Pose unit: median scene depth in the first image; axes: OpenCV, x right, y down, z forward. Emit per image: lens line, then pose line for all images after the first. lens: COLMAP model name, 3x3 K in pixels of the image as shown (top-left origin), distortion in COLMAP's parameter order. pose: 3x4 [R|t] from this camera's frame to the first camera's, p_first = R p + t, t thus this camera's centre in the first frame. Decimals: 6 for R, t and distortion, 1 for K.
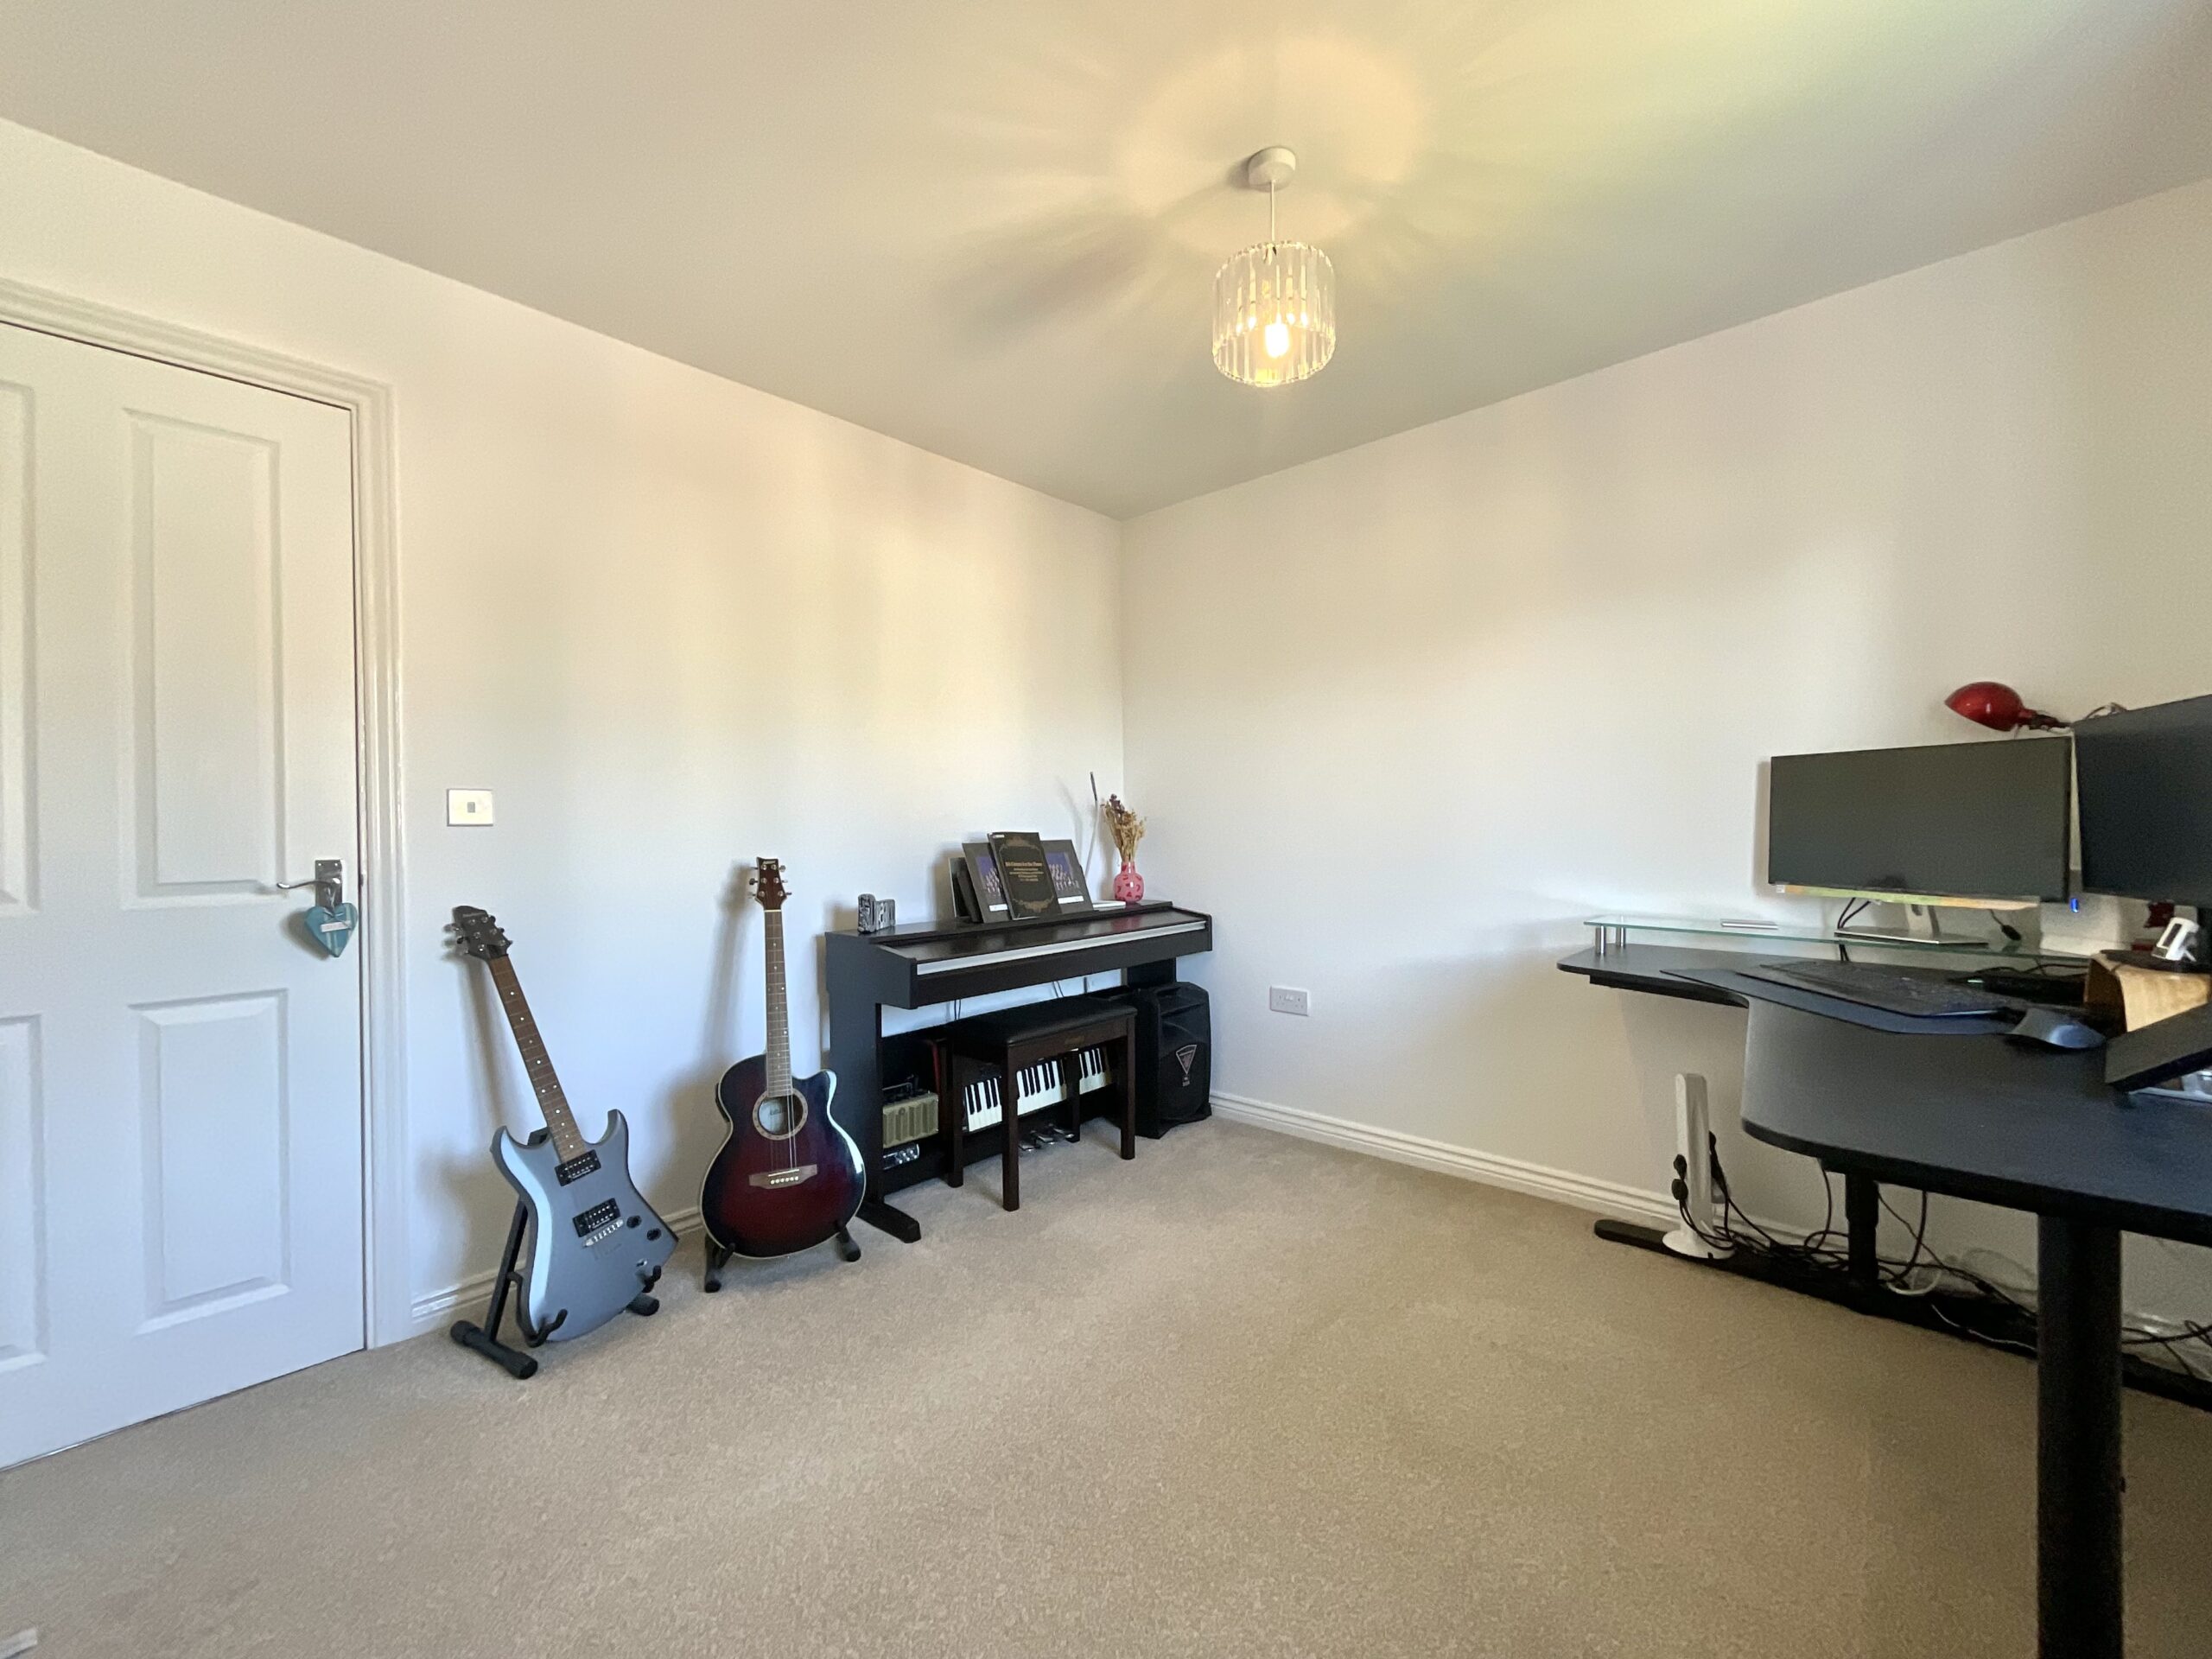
lens RADIAL K [[892.8, 0, 1118.0], [0, 892.8, 825.2], [0, 0, 1]] dist [0.000940, 0.000064]
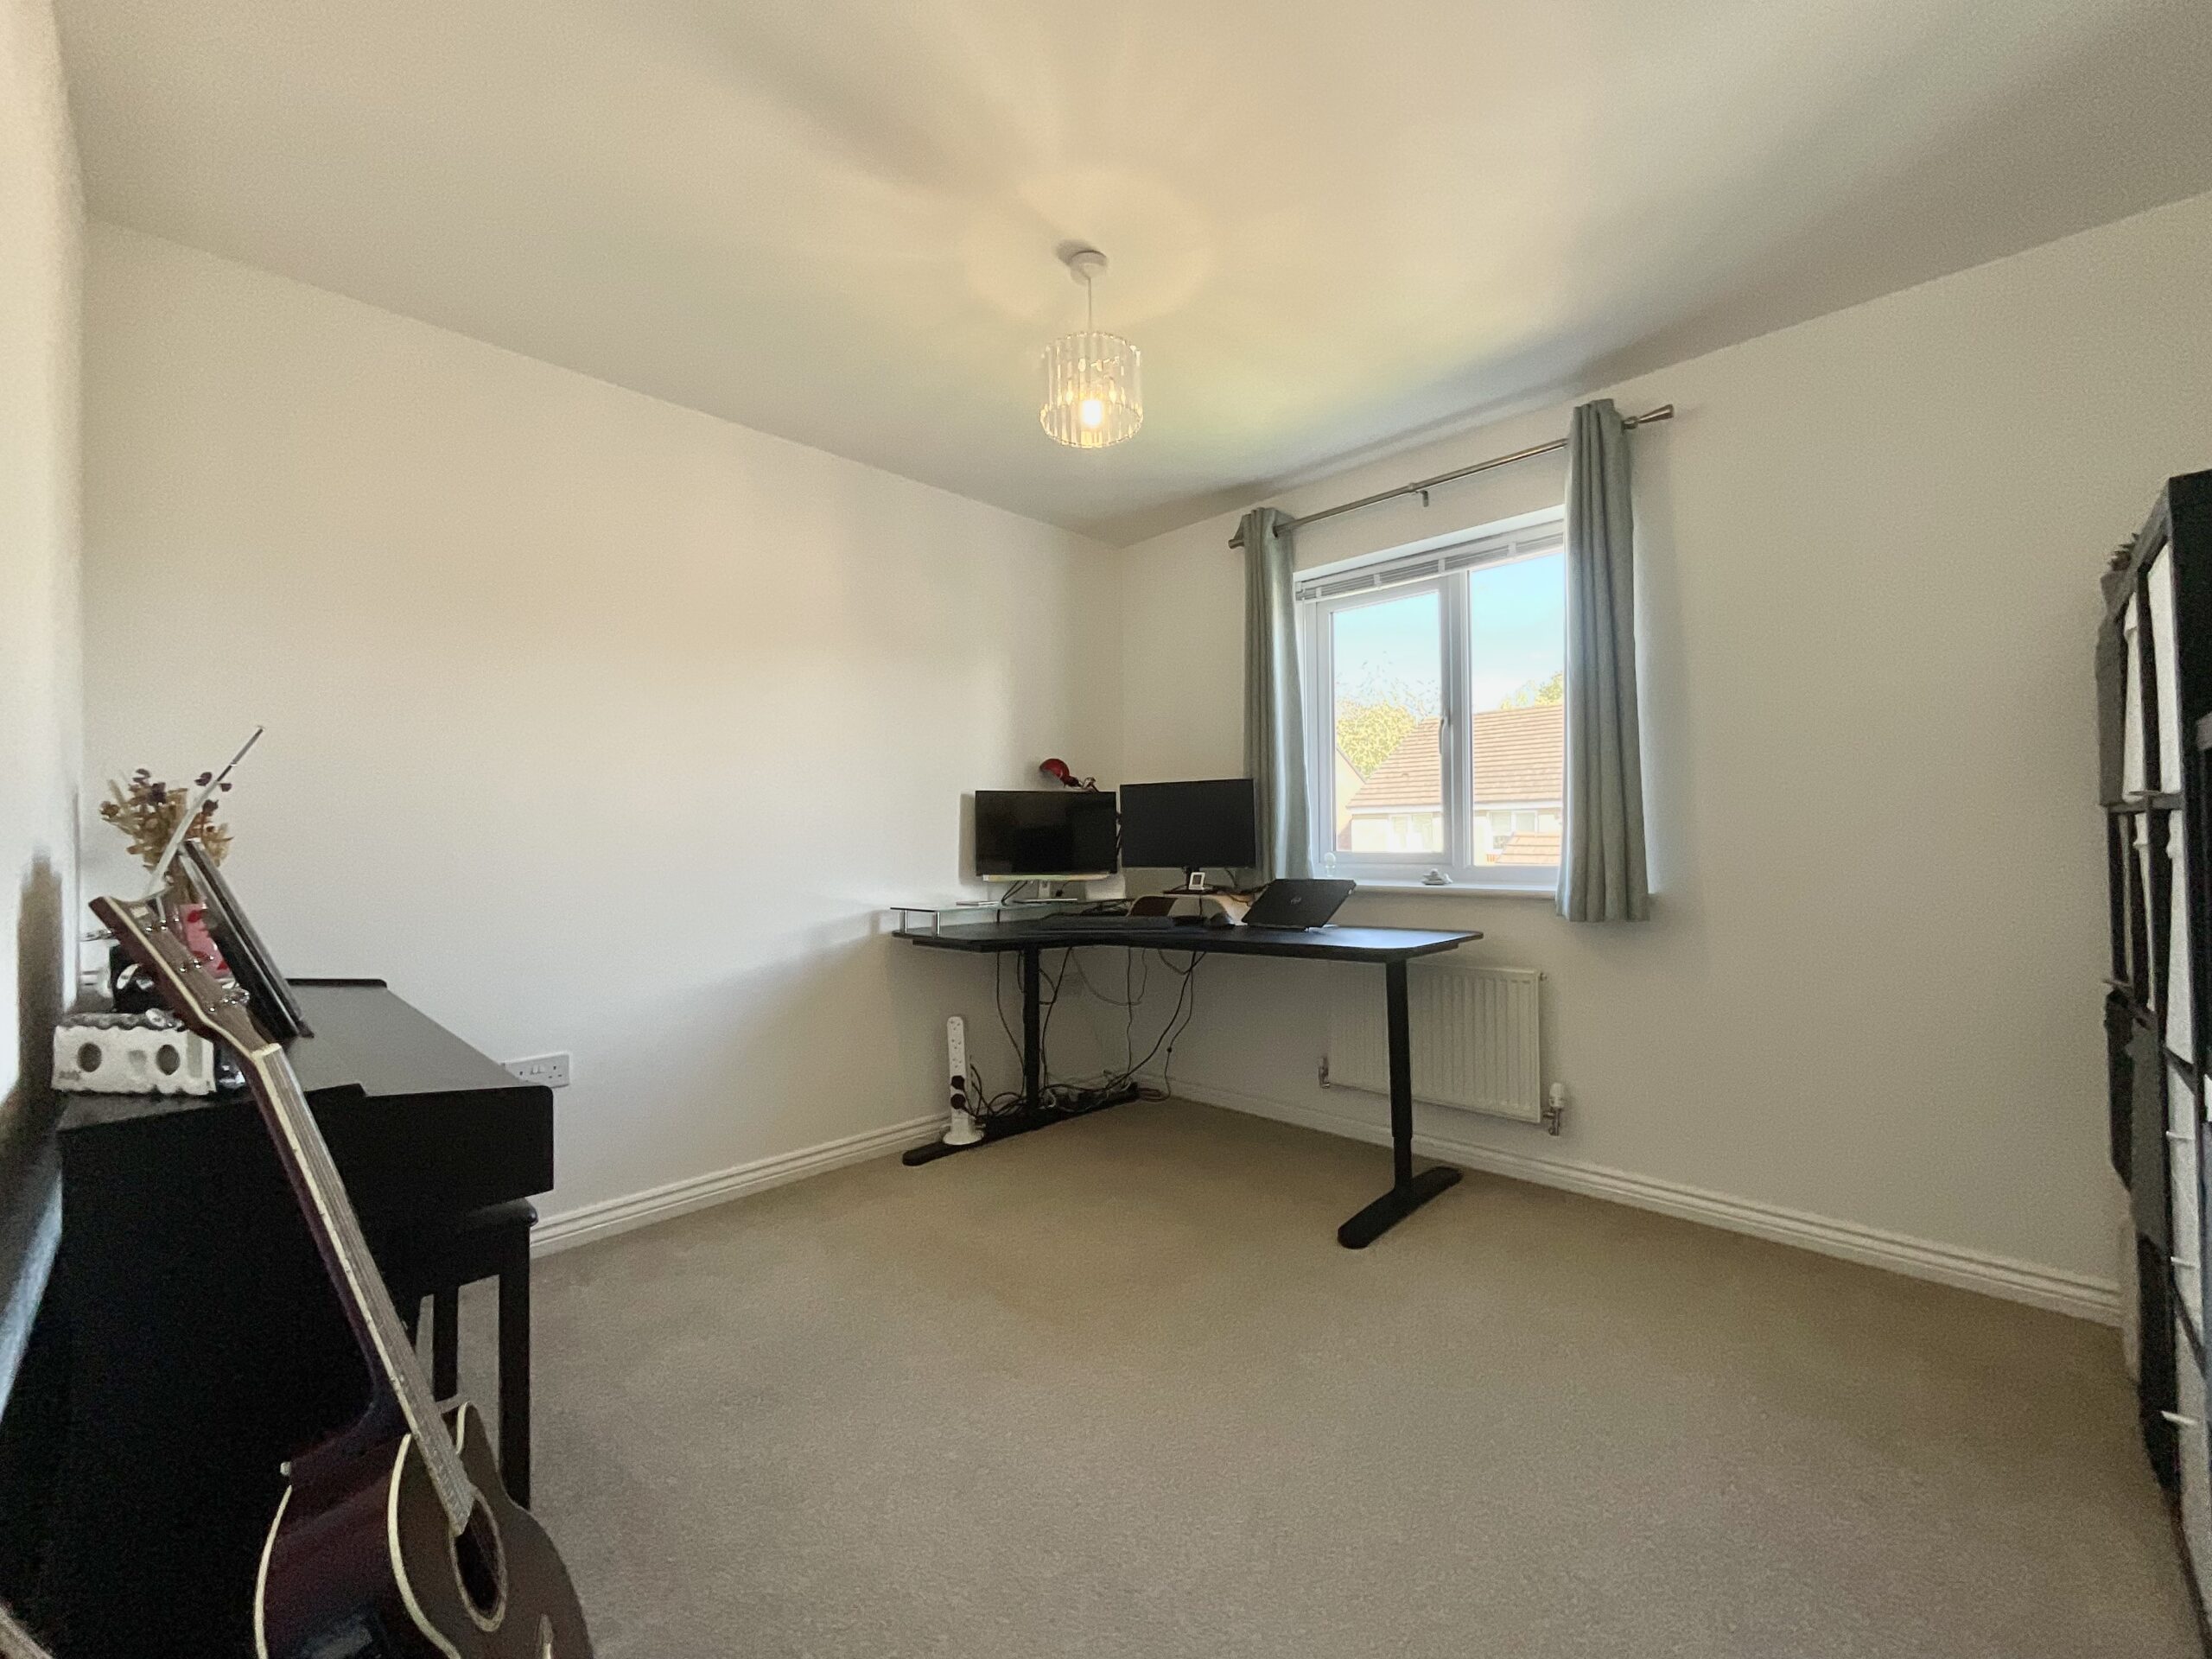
lens RADIAL K [[892.8, 0, 1112.7], [0, 892.8, 824.0], [0, 0, 1]] dist [0.000940, 0.000064]
pose [[0.056778, 0.023005, 0.998122, -0.756602], [0.007150, 0.999699, -0.023448, 0.016539], [-0.998361, 0.008468, 0.056597, 0.699313]]
